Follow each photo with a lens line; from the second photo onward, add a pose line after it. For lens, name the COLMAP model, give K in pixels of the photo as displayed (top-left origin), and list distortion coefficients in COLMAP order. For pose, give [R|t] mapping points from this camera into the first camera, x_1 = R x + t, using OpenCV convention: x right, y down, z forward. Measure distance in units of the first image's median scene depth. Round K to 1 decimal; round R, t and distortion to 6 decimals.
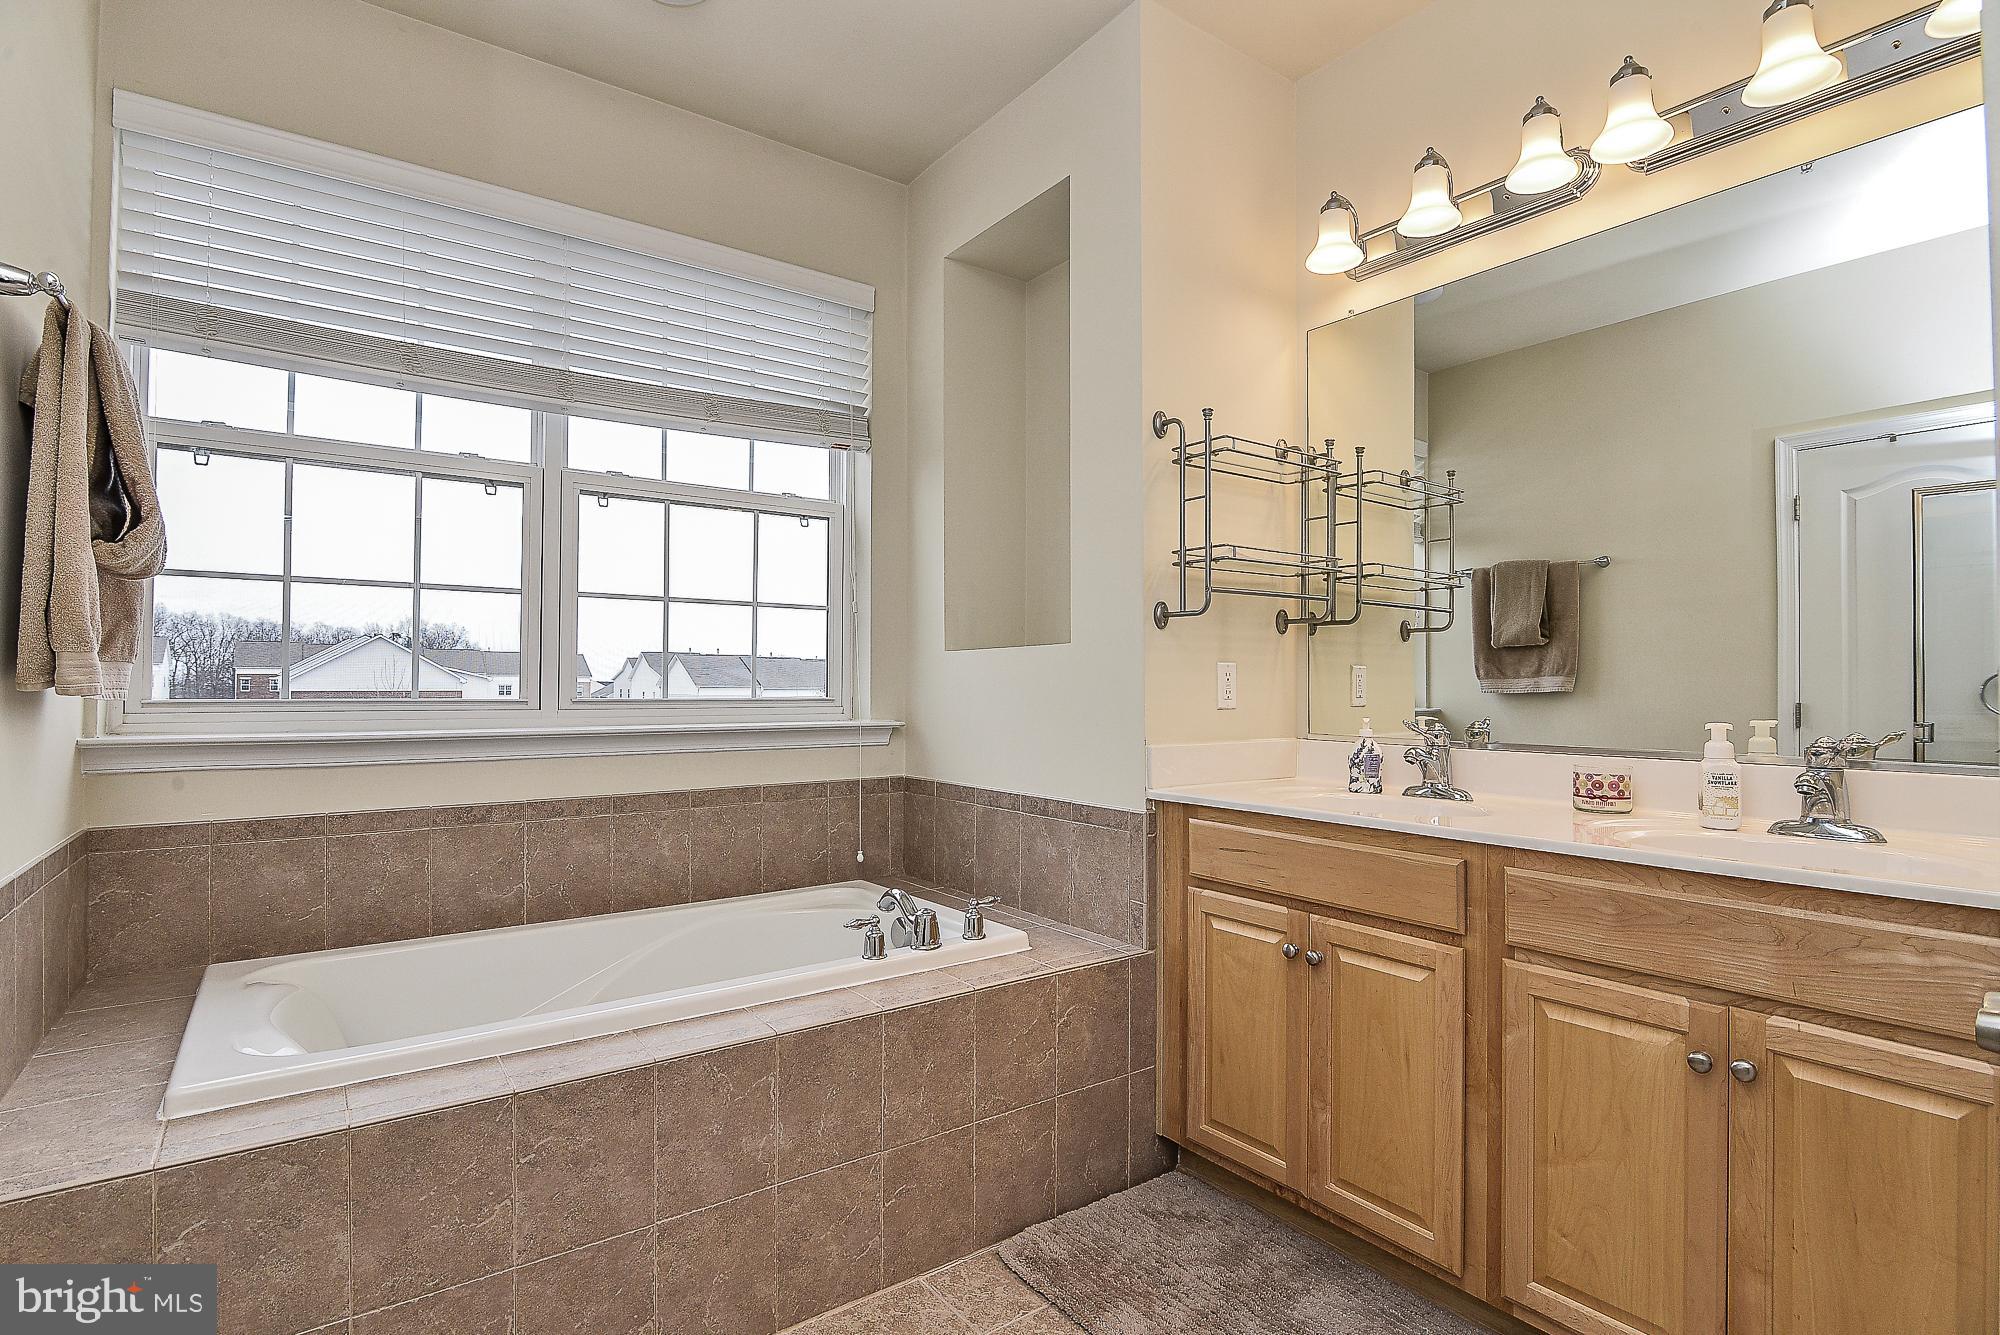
lens RADIAL K [[975.5, 0, 1000.2], [0, 975.5, 669.4], [0, 0, 1]] dist [-0.020693, 0.000034]
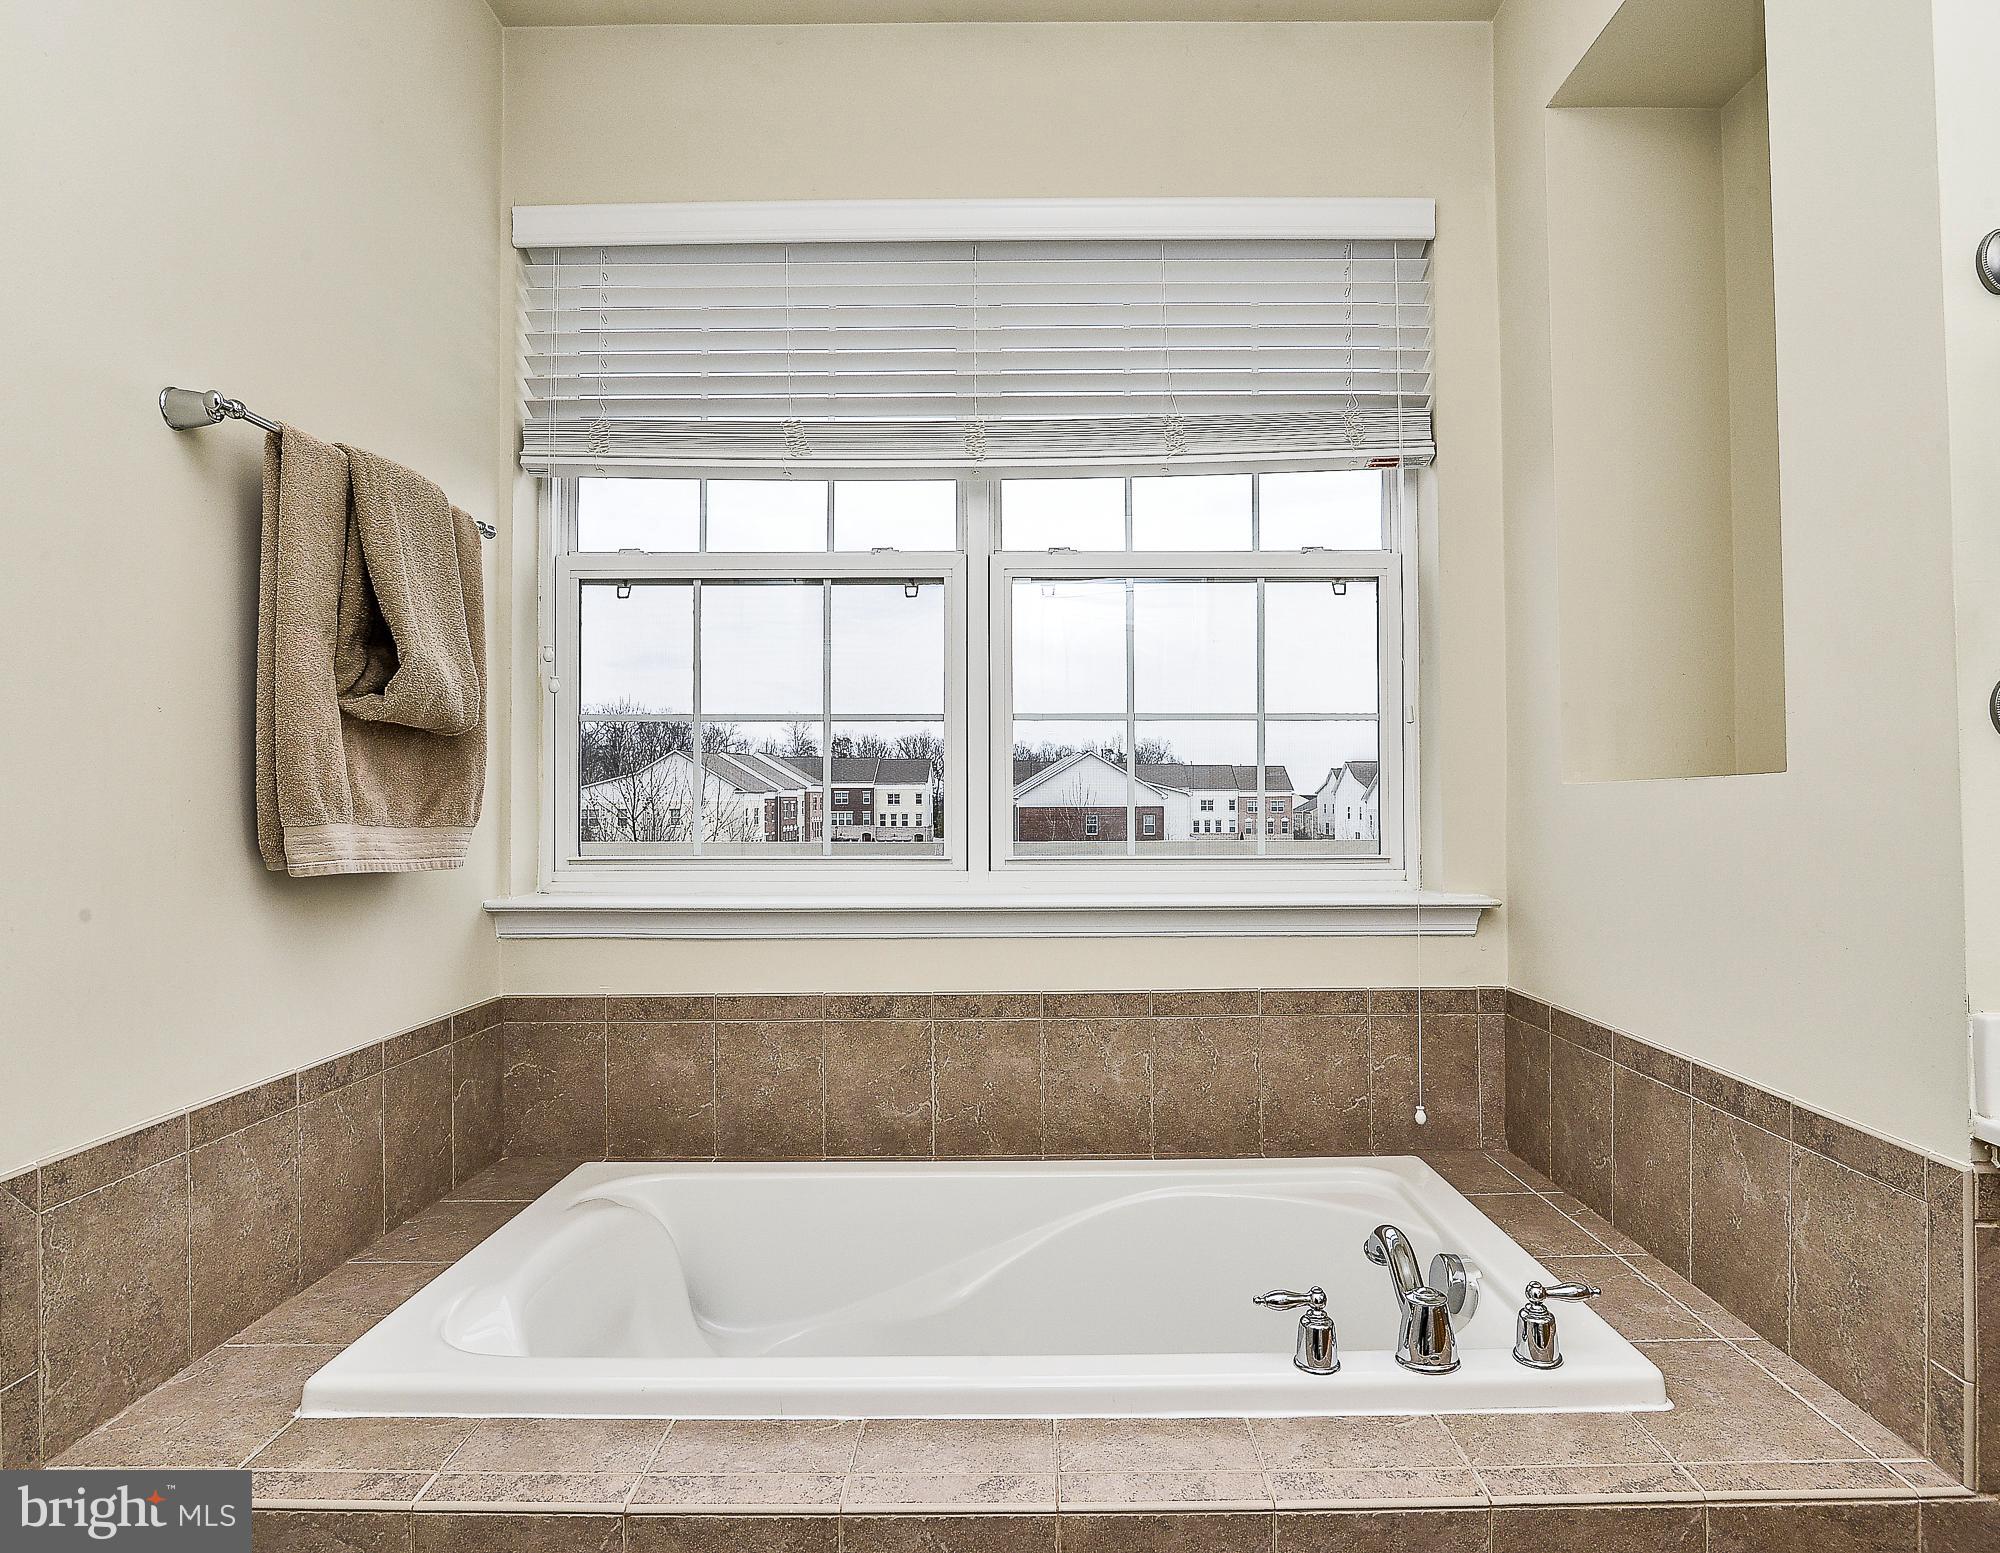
lens RADIAL K [[1139.7, 0, 1010.7], [0, 1139.7, 779.8], [0, 0, 1]] dist [-0.020254, 0.000146]
pose [[0.807097, -0.015692, -0.590211, 0.092267], [0.014344, 0.999873, -0.006969, -0.025283], [0.590245, -0.002842, 0.807219, 0.318669]]
